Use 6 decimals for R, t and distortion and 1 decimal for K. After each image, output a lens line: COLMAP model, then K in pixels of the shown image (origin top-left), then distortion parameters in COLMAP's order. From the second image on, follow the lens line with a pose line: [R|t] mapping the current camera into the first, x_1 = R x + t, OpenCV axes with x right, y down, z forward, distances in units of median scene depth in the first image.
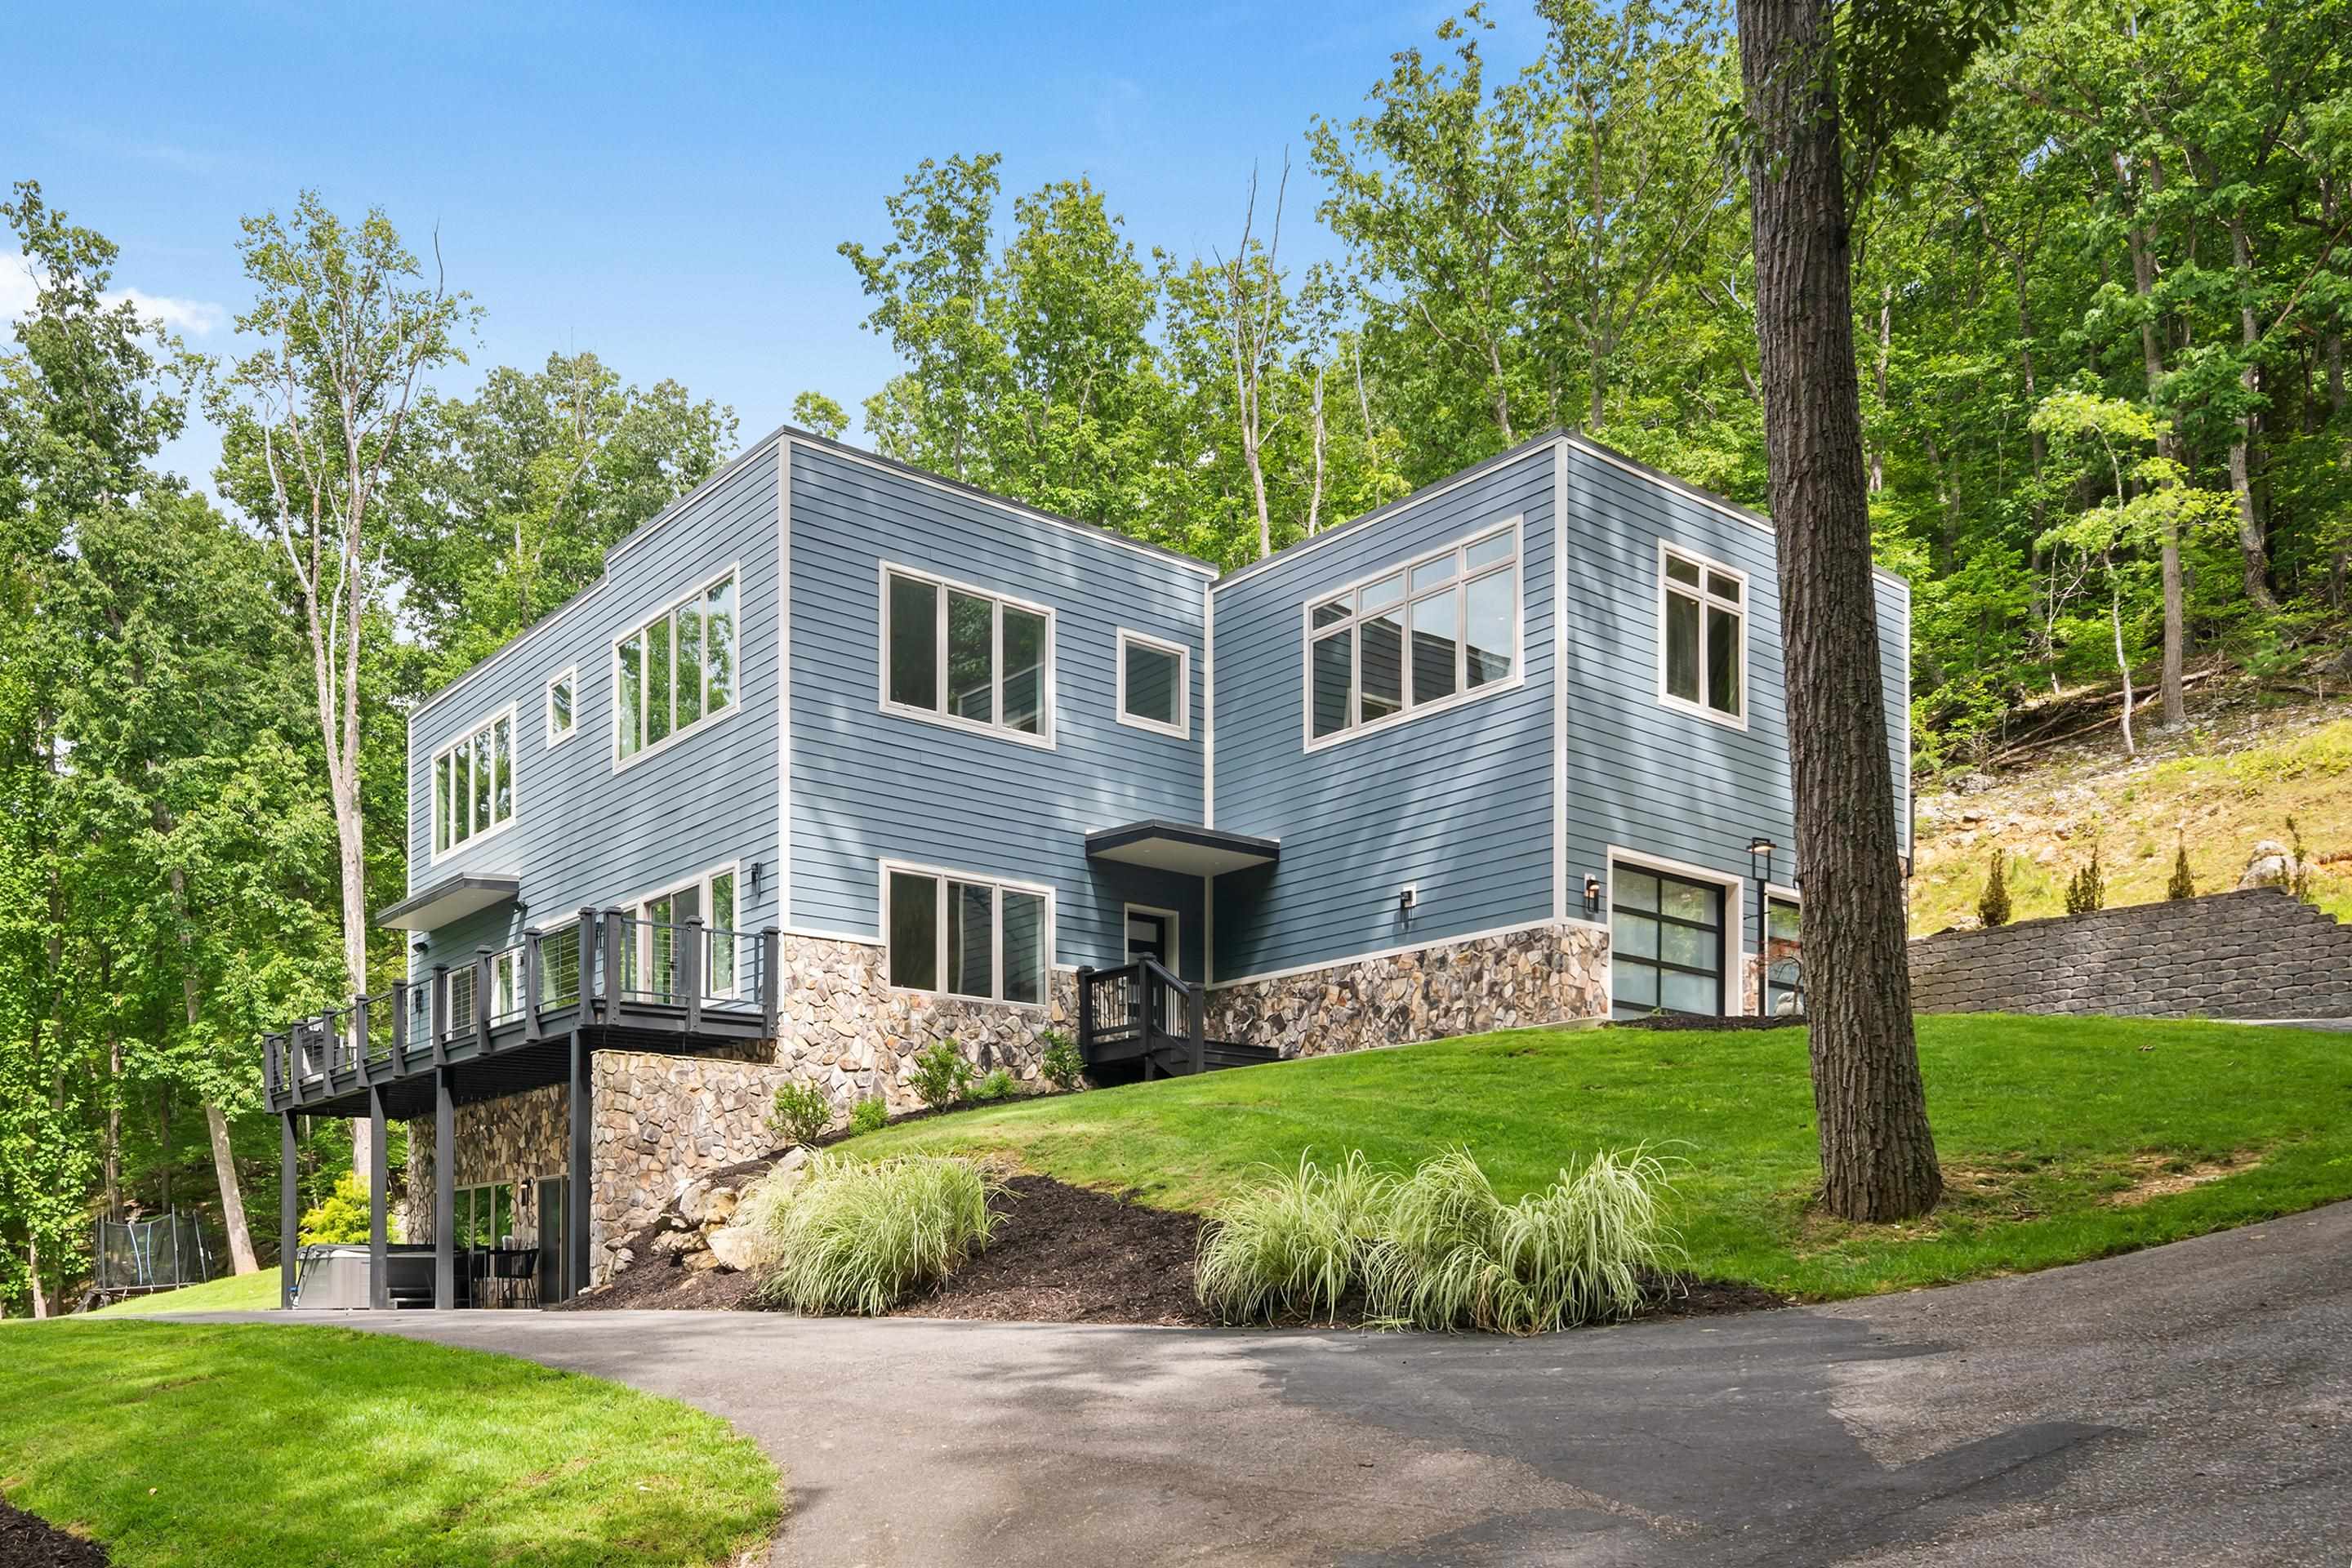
lens RADIAL K [[1910.7, 0, 1060.7], [0, 1910.7, 1284.3], [0, 0, 1]] dist [0.008403, 0.002092]
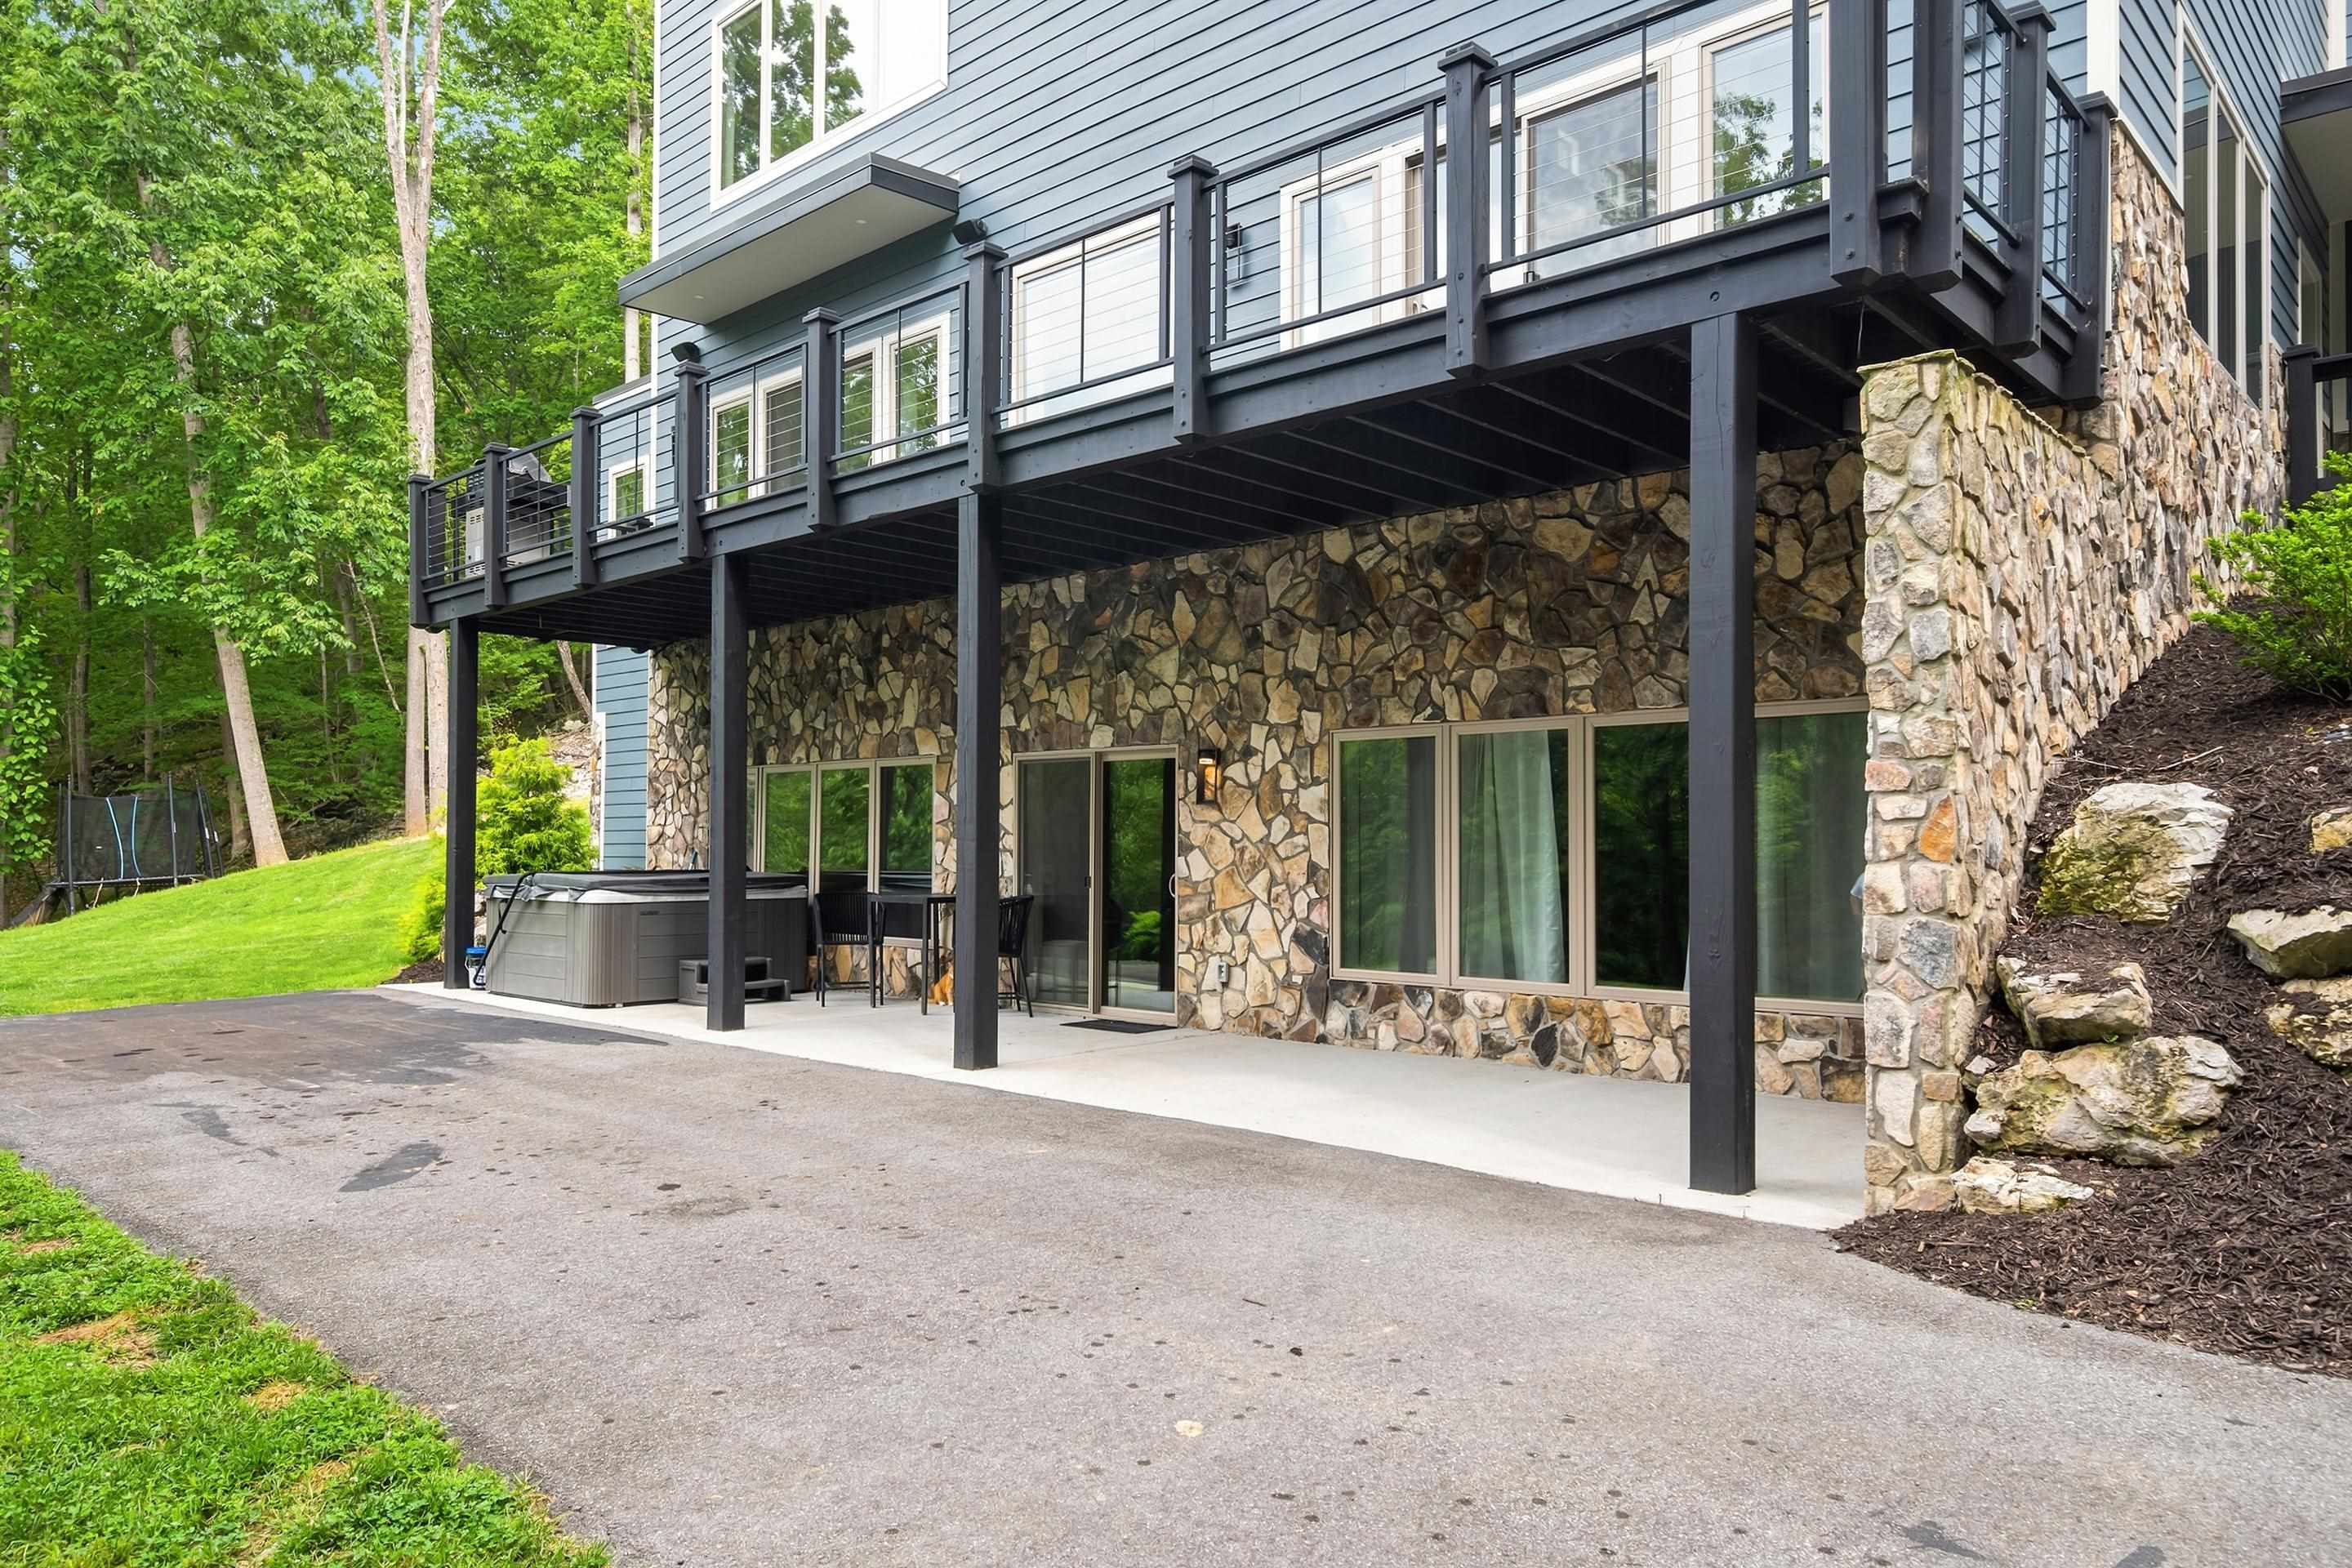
lens RADIAL K [[1536.8, 0, 1165.1], [0, 1536.8, 824.5], [0, 0, 1]] dist [0.012098, -0.001070]
pose [[0.987799, 0.008884, 0.155483, -0.327281], [-0.007968, 0.999947, -0.006511, -0.038267], [-0.155533, 0.005192, 0.987817, 0.643700]]
